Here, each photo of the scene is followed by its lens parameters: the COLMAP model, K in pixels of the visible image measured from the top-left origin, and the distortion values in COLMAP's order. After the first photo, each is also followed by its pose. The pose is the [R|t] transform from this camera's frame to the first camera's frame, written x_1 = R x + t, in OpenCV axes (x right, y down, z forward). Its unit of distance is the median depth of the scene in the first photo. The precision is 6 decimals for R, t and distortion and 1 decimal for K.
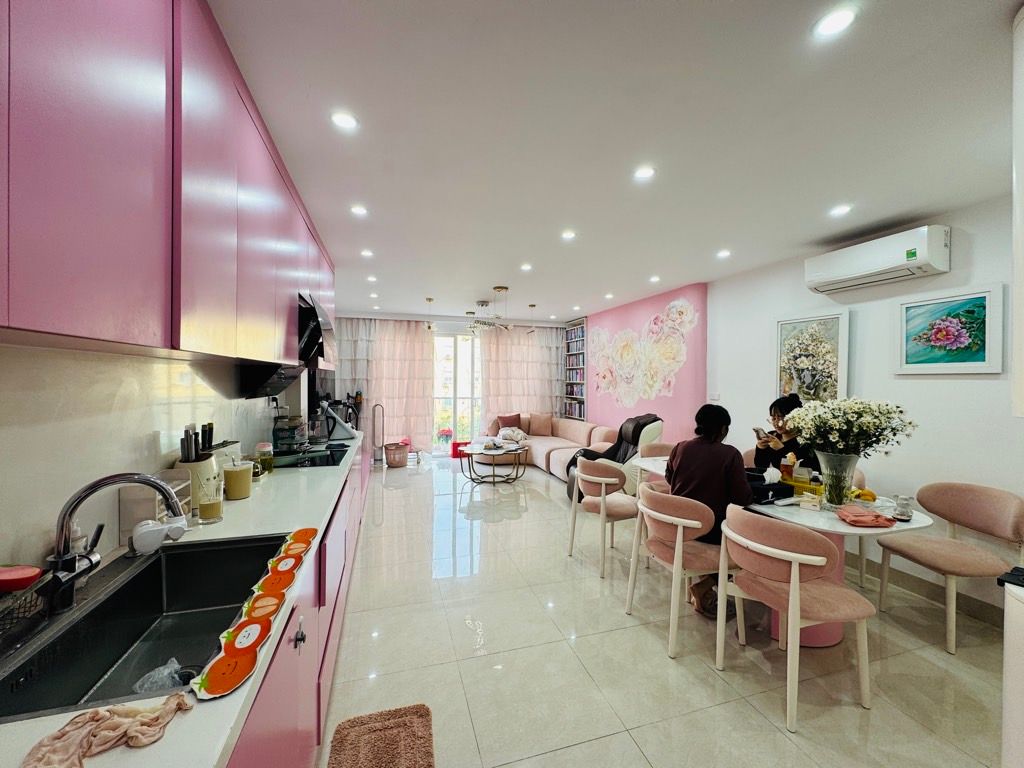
lens RADIAL K [[406.8, 0, 511.1], [0, 406.8, 381.5], [0, 0, 1]] dist [-0.002553, 0.000593]
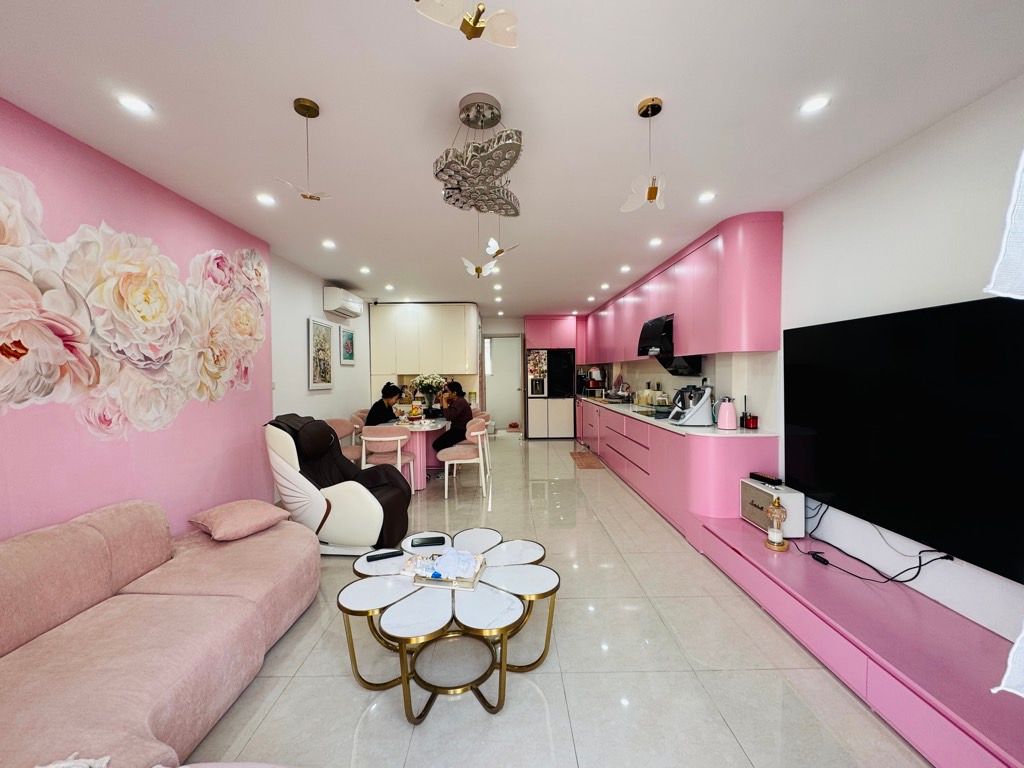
lens RADIAL K [[406.8, 0, 510.3], [0, 406.8, 379.7], [0, 0, 1]] dist [-0.002553, 0.000593]
pose [[-0.958851, -0.004831, 0.283868, -0.199865], [0.003172, 0.999611, 0.027726, 0.002033], [-0.283892, 0.027485, -0.958462, 1.437922]]
